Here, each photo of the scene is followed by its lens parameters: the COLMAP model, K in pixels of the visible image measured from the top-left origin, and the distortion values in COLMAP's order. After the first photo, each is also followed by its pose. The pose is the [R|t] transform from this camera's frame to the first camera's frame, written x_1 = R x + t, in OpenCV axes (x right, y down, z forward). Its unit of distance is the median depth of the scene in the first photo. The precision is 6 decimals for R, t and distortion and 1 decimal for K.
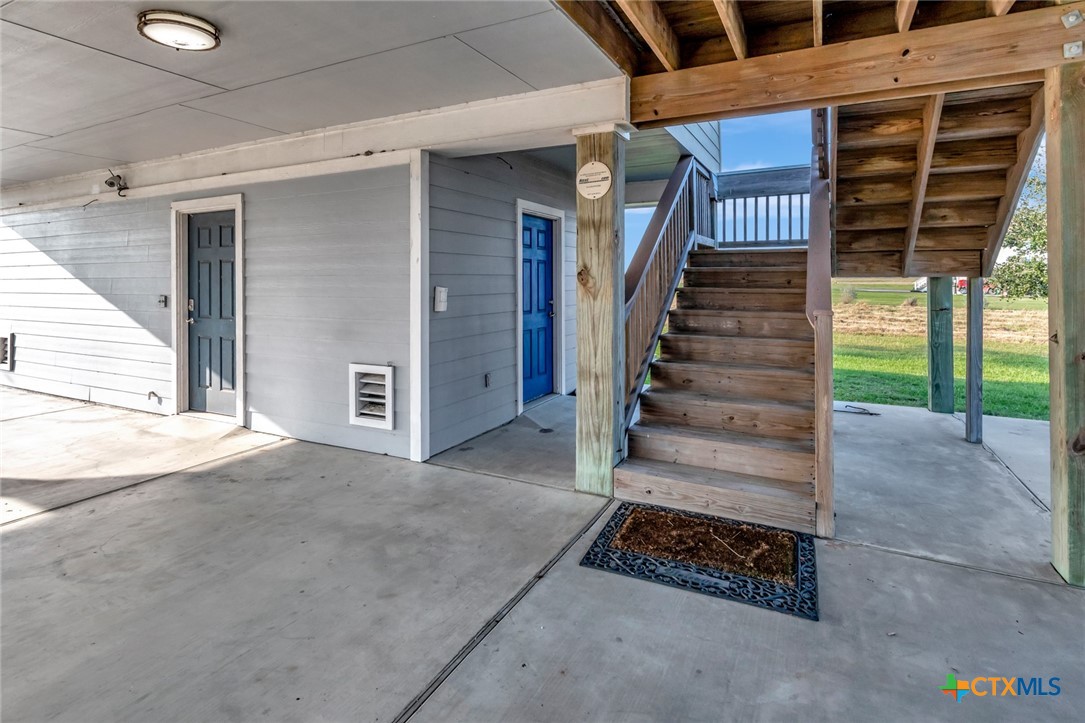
lens RADIAL K [[548.1, 0, 543.0], [0, 548.1, 276.4], [0, 0, 1]] dist [-0.000075, 0.000099]
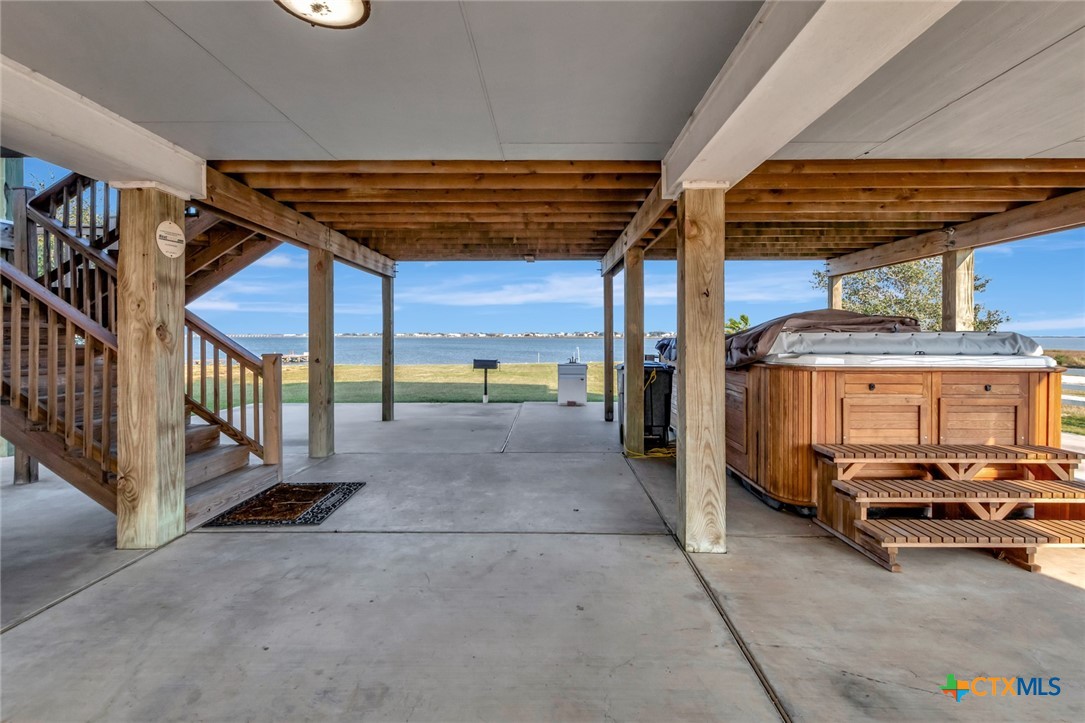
lens RADIAL K [[479.5, 0, 554.5], [0, 479.5, 311.2], [0, 0, 1]] dist [0.000775, 0.000108]
pose [[-0.452040, 0.041893, 0.891013, -1.059525], [-0.005450, 0.998748, -0.049723, 0.002309], [-0.891981, -0.027333, -0.451246, 0.767622]]
